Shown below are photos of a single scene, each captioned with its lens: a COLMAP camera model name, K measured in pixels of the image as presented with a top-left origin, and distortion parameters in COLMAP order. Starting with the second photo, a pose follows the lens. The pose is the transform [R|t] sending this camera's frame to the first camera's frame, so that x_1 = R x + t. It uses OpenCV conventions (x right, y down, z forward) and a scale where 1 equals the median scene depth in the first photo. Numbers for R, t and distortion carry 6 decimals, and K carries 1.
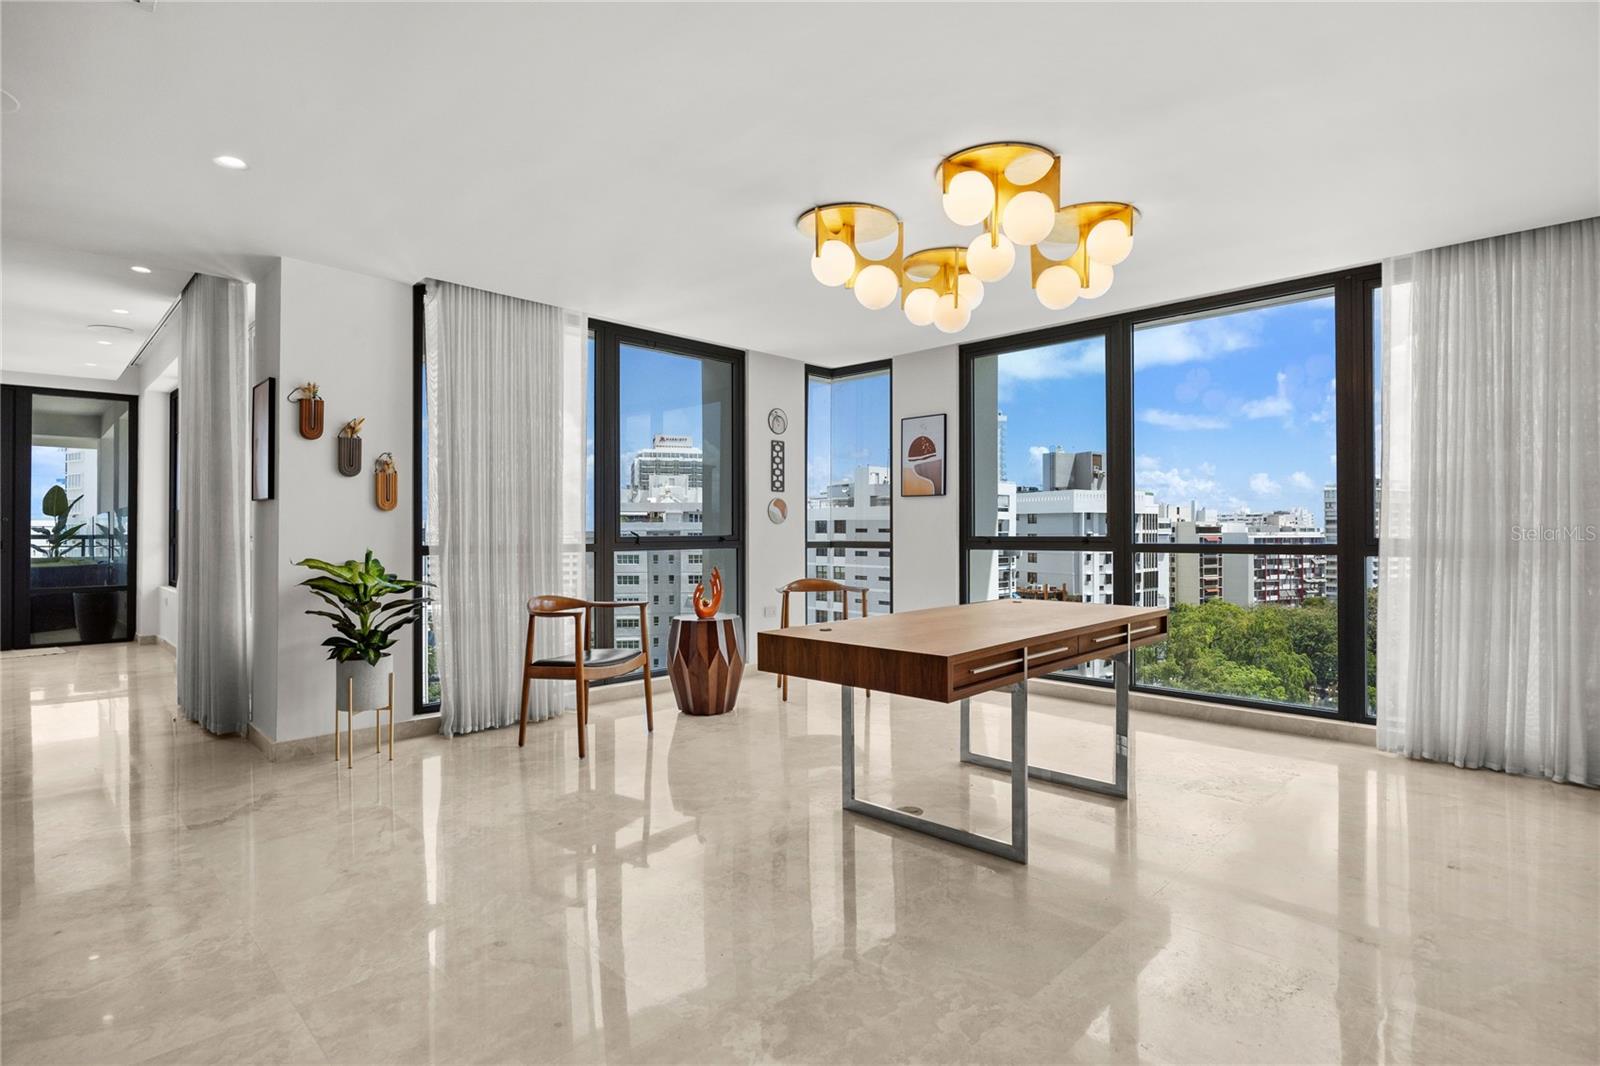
lens RADIAL K [[807.6, 0, 807.1], [0, 807.6, 525.7], [0, 0, 1]] dist [-0.010588, -0.001575]
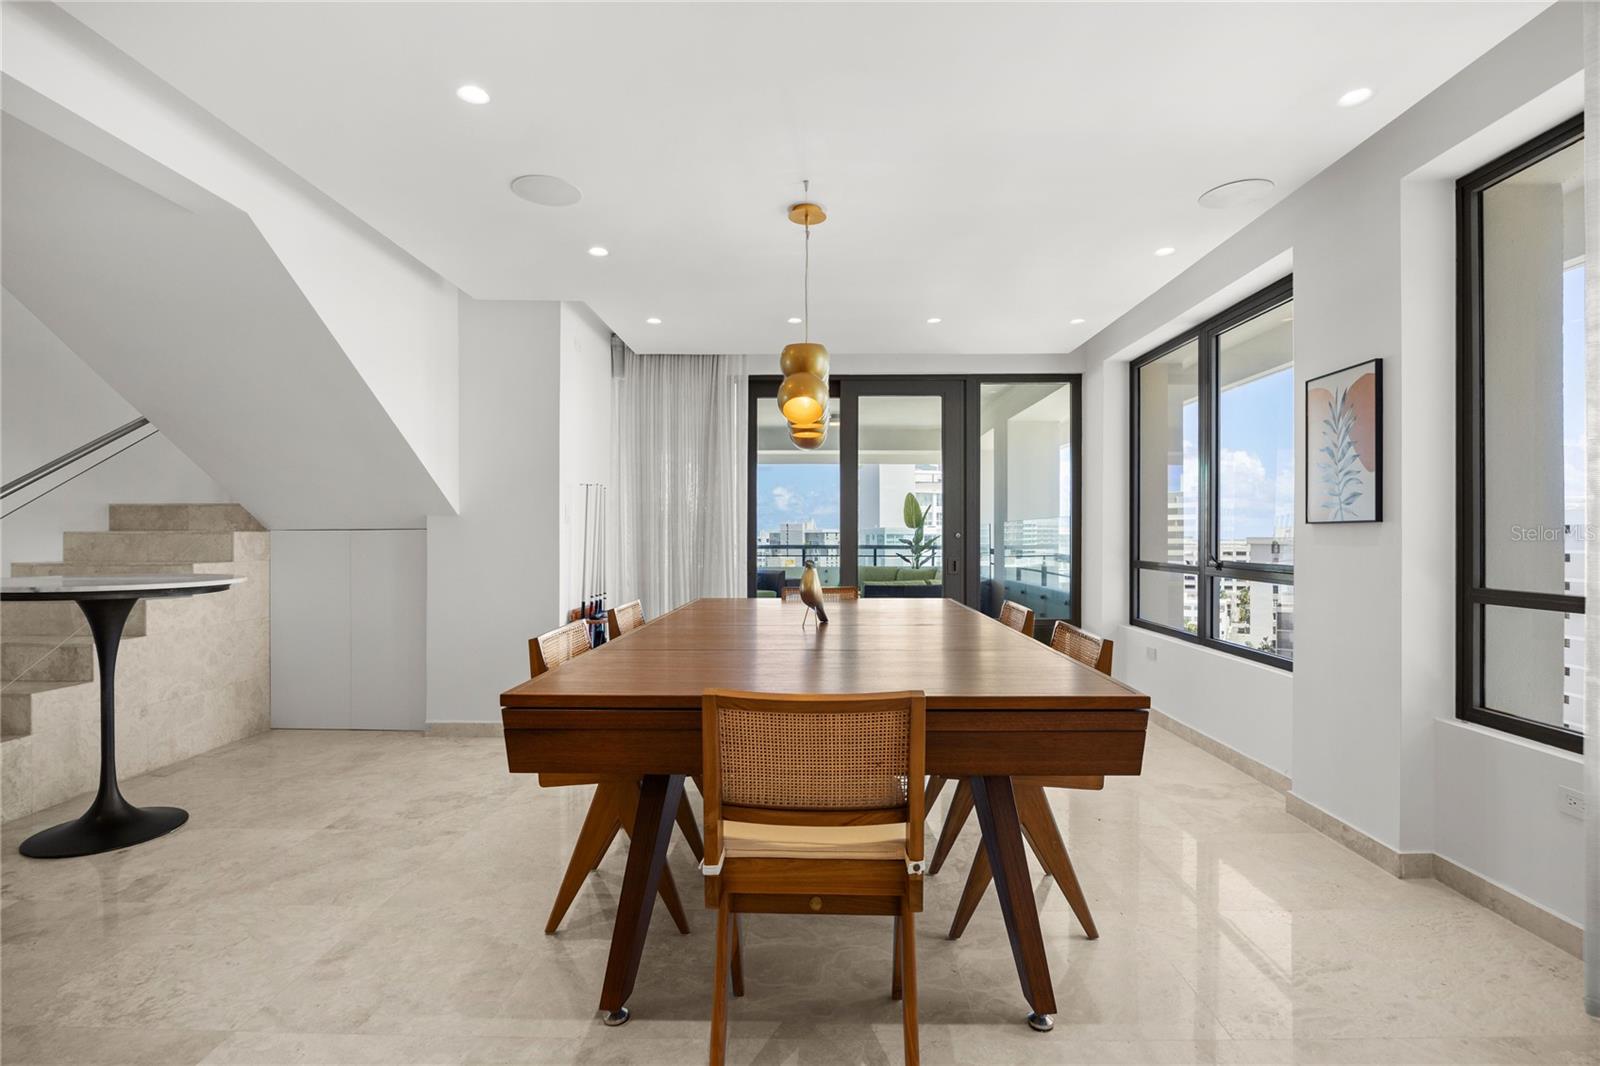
lens RADIAL K [[701.2, 0, 794.1], [0, 701.2, 531.8], [0, 0, 1]] dist [-0.002110, -0.000071]
pose [[0.697030, 0.000967, -0.717041, -1.203400], [0.000338, 0.999999, 0.001677, -0.025428], [0.717042, -0.001411, 0.697029, 0.750133]]
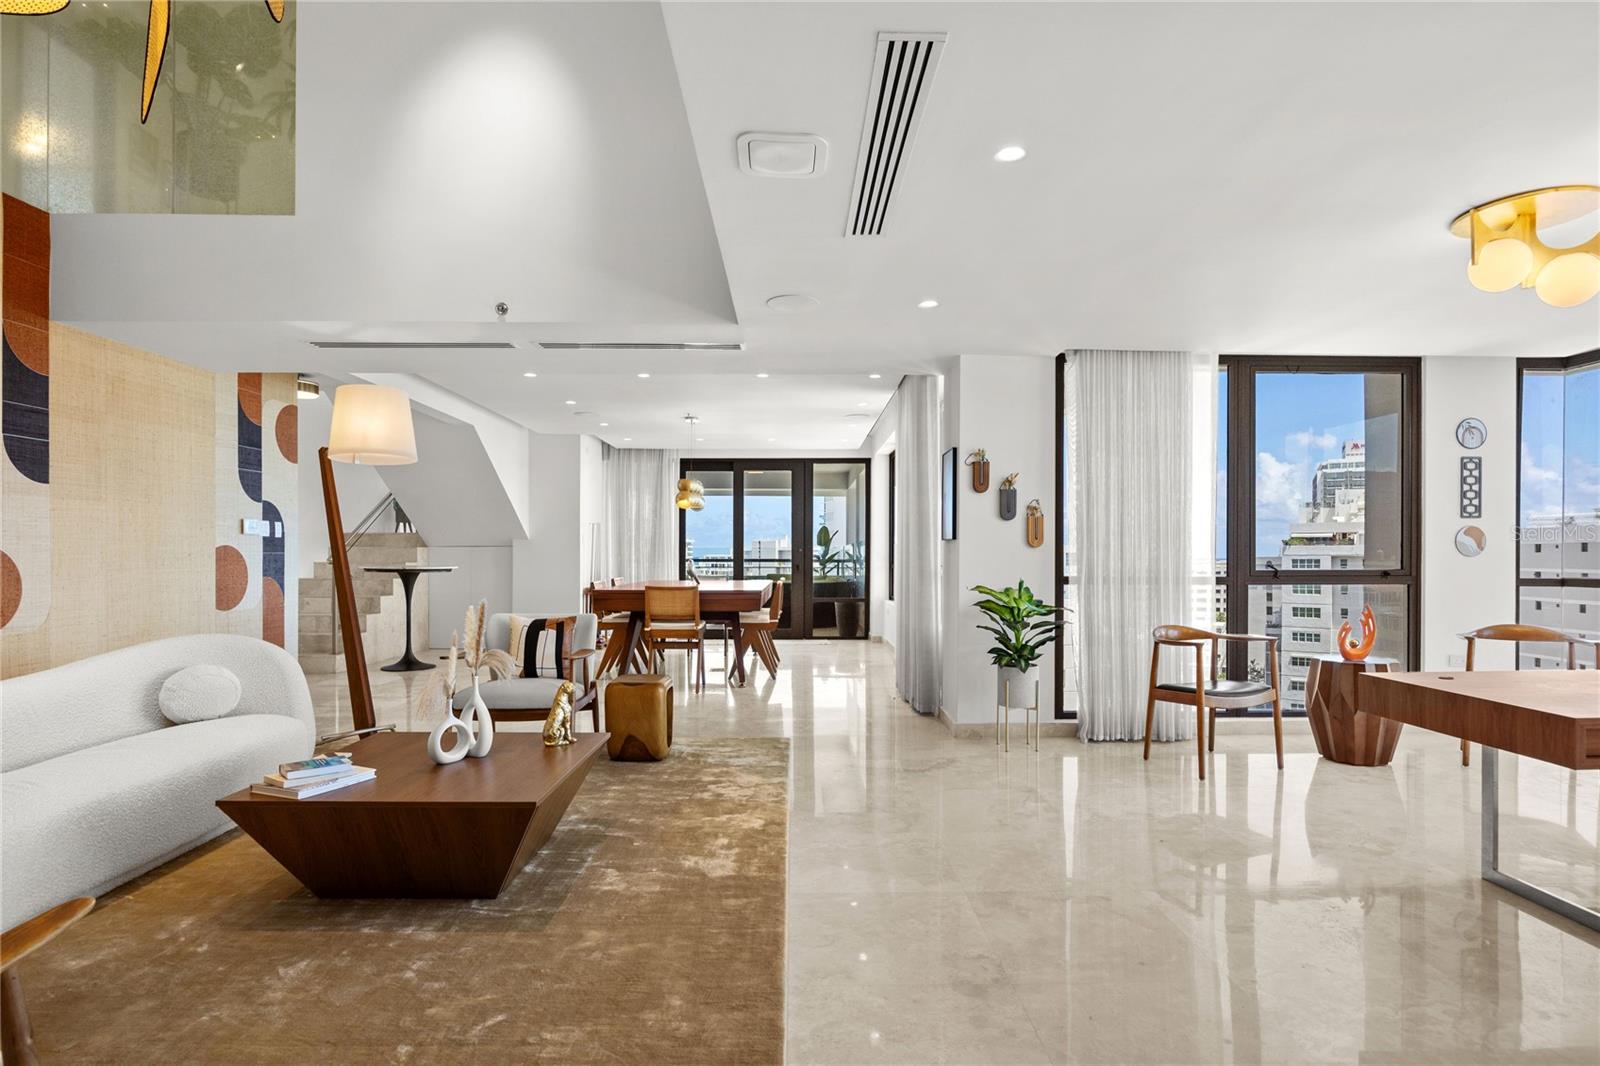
lens RADIAL K [[816.7, 0, 806.6], [0, 816.7, 558.6], [0, 0, 1]] dist [0.003578, -0.002651]
pose [[0.718457, 0.006208, -0.695543, 0.084075], [0.001612, 0.999943, 0.010589, -0.014468], [0.695569, -0.008729, 0.718406, -0.121385]]
